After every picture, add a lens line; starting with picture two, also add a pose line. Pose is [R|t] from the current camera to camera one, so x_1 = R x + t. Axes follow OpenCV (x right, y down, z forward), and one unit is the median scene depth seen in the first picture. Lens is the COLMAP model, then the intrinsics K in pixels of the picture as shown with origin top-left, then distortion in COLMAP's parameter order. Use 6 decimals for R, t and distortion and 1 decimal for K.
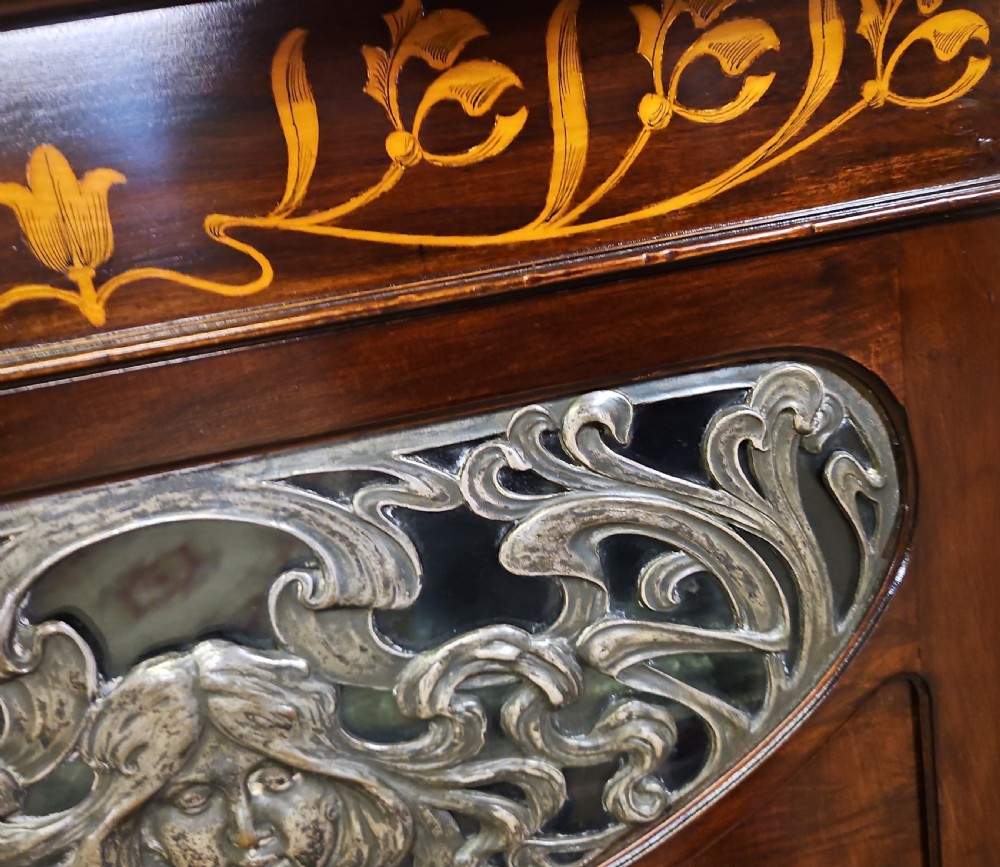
lens RADIAL K [[893.2, 0, 536.5], [0, 893.2, 441.5], [0, 0, 1]] dist [0.056914, -0.066661]
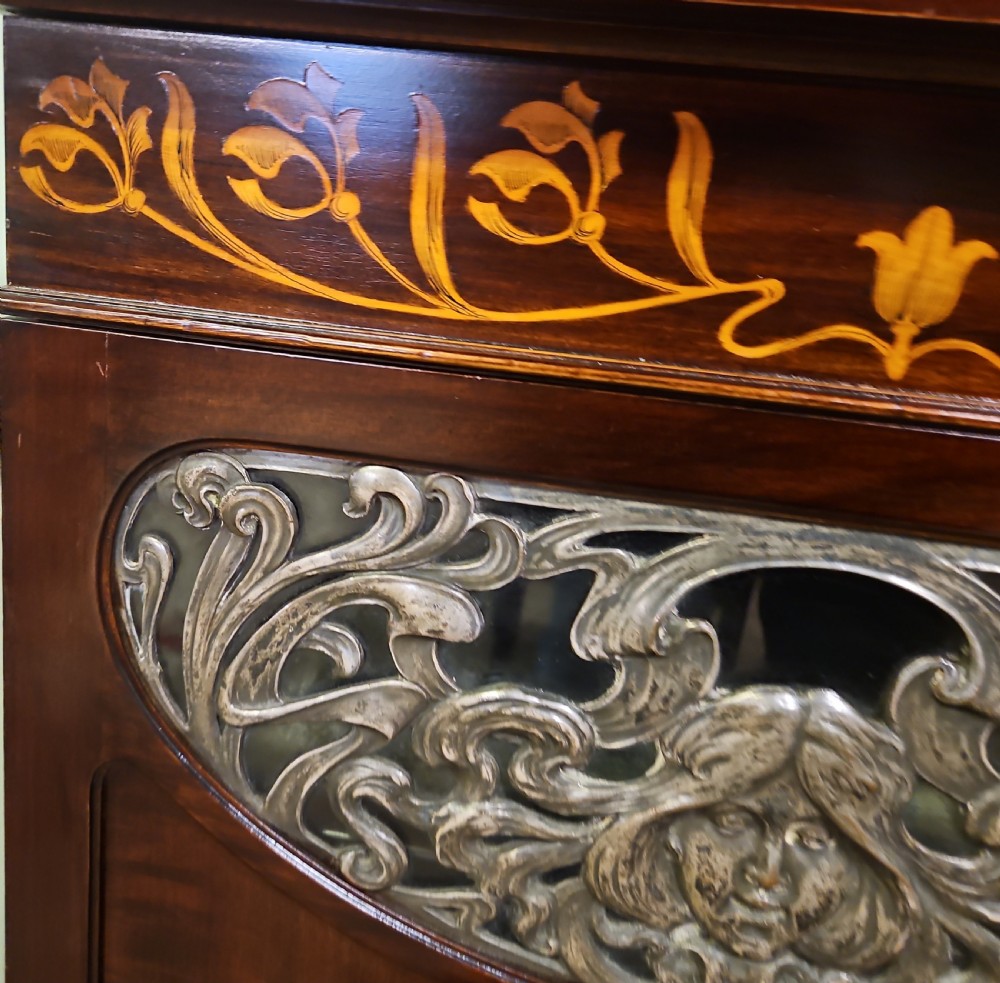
lens RADIAL K [[822.4, 0, 404.2], [0, 822.4, 475.3], [0, 0, 1]] dist [0.046957, -0.032959]
pose [[0.918250, 0.323746, -0.228047, -0.669387], [-0.329394, 0.944090, 0.013941, 0.133985], [0.219810, 0.062315, 0.973550, -0.052862]]
